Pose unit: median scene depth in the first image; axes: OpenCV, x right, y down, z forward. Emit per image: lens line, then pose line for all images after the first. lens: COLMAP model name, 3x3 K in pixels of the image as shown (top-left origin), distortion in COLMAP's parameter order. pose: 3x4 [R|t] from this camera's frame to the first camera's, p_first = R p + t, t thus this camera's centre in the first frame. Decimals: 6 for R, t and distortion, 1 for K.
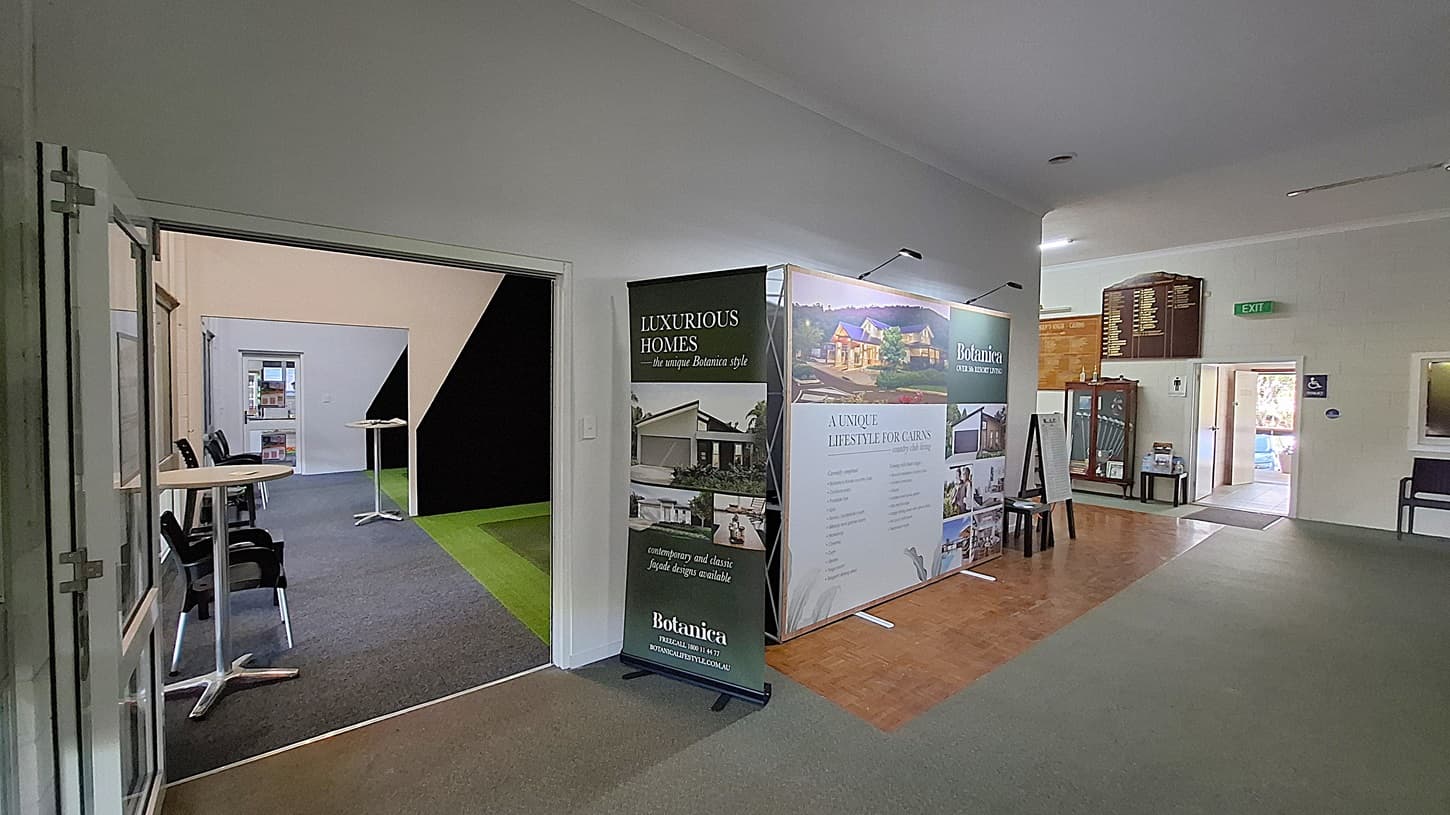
lens RADIAL K [[566.6, 0, 726.8], [0, 566.6, 408.9], [0, 0, 1]] dist [0.000334, -0.000227]
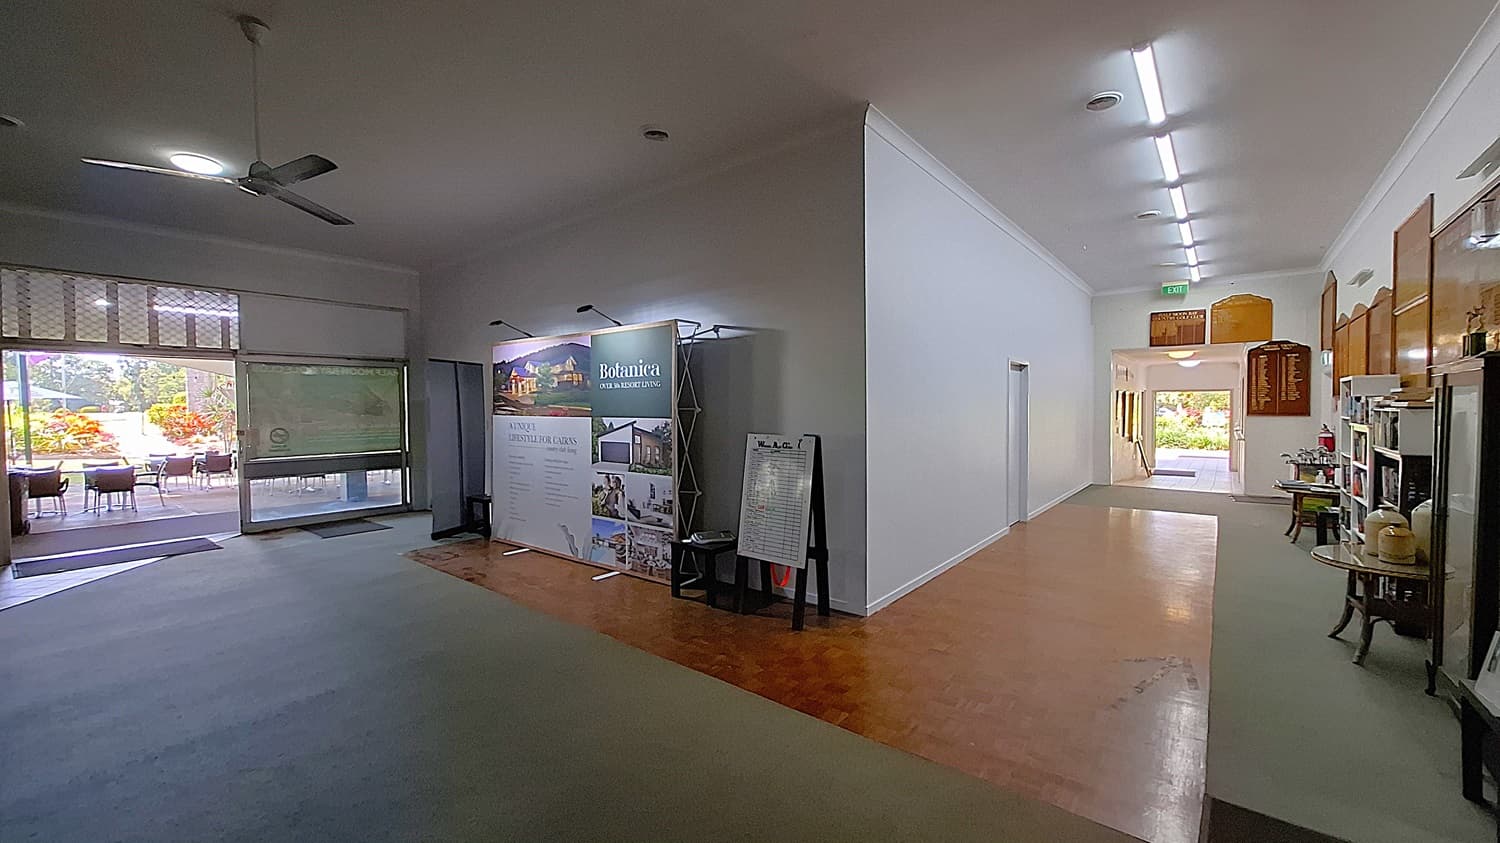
lens RADIAL K [[586.1, 0, 754.5], [0, 586.1, 422.6], [0, 0, 1]] dist [0.000334, -0.000227]
pose [[0.209617, 0.010753, -0.977725, 1.625755], [-0.024238, 0.999689, 0.005798, -0.013003], [0.977483, 0.022483, 0.209812, 1.055319]]
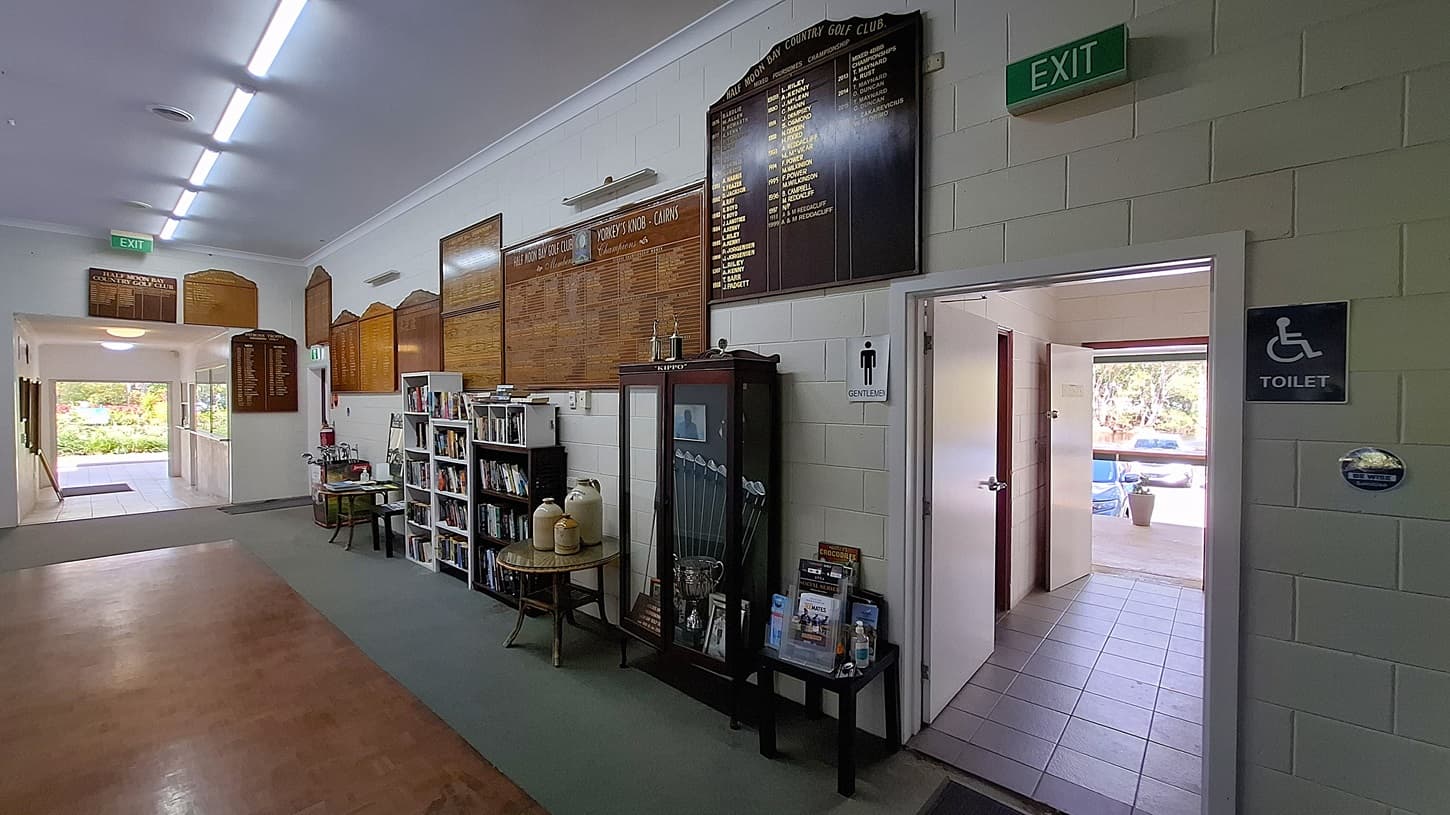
lens RADIAL K [[566.6, 0, 722.5], [0, 566.6, 407.2], [0, 0, 1]] dist [0.000334, -0.000227]
pose [[0.985671, -0.018063, 0.167710, 1.158548], [0.020653, 0.999693, -0.013712, -0.028733], [-0.167411, 0.016979, 0.985741, 1.228833]]
